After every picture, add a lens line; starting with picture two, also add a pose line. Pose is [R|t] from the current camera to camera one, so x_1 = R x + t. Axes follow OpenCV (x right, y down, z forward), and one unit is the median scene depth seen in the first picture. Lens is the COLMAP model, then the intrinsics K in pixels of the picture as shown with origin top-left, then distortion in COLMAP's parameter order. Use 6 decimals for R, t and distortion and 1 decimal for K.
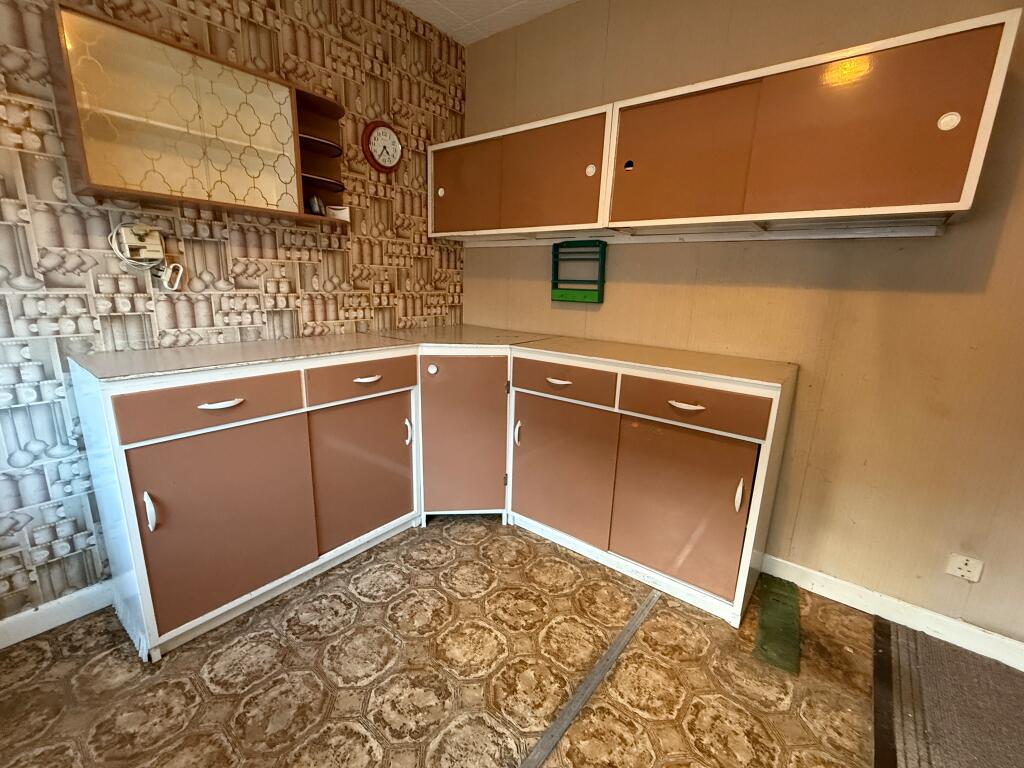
lens RADIAL K [[443.9, 0, 512.5], [0, 443.9, 384.9], [0, 0, 1]] dist [-0.001843, 0.001274]
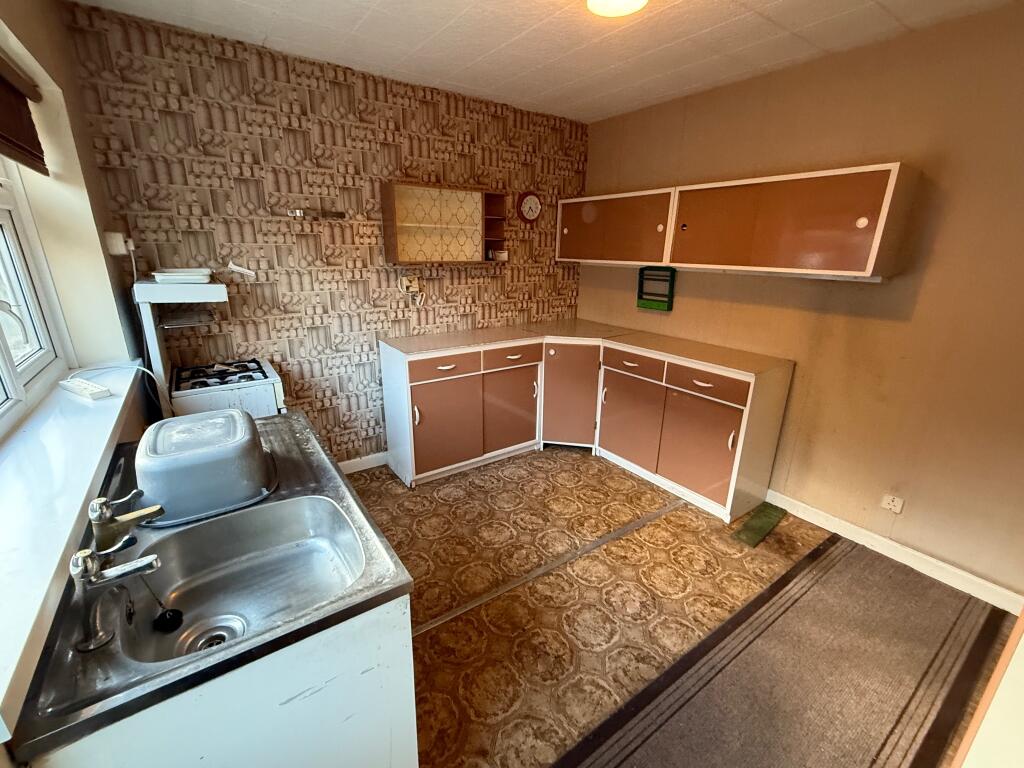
lens RADIAL K [[443.9, 0, 502.9], [0, 443.9, 387.3], [0, 0, 1]] dist [-0.001843, 0.001274]
pose [[0.952933, 0.069328, -0.295147, 0.152302], [-0.048250, 0.995776, 0.078117, -0.027949], [0.299316, -0.060200, 0.952253, -0.679234]]
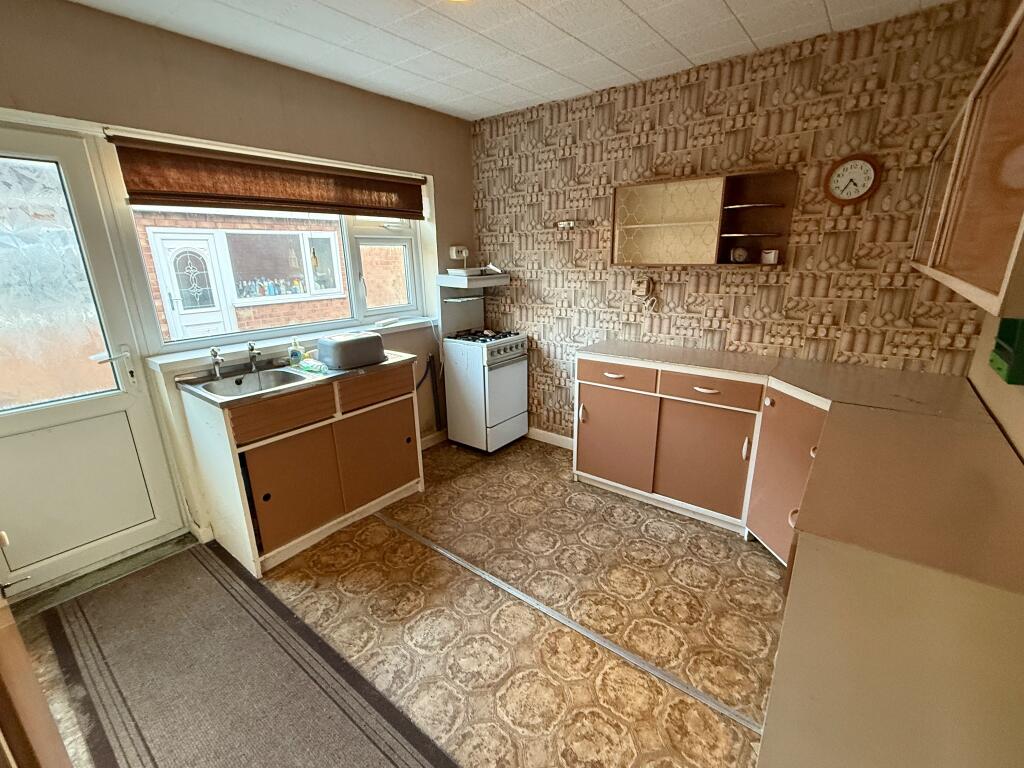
lens RADIAL K [[443.9, 0, 501.7], [0, 443.9, 383.1], [0, 0, 1]] dist [-0.001843, 0.001274]
pose [[-0.009978, 0.241252, -0.970411, 0.956708], [-0.213676, 0.947530, 0.237760, -0.217776], [0.976854, 0.209726, 0.042095, 0.363360]]
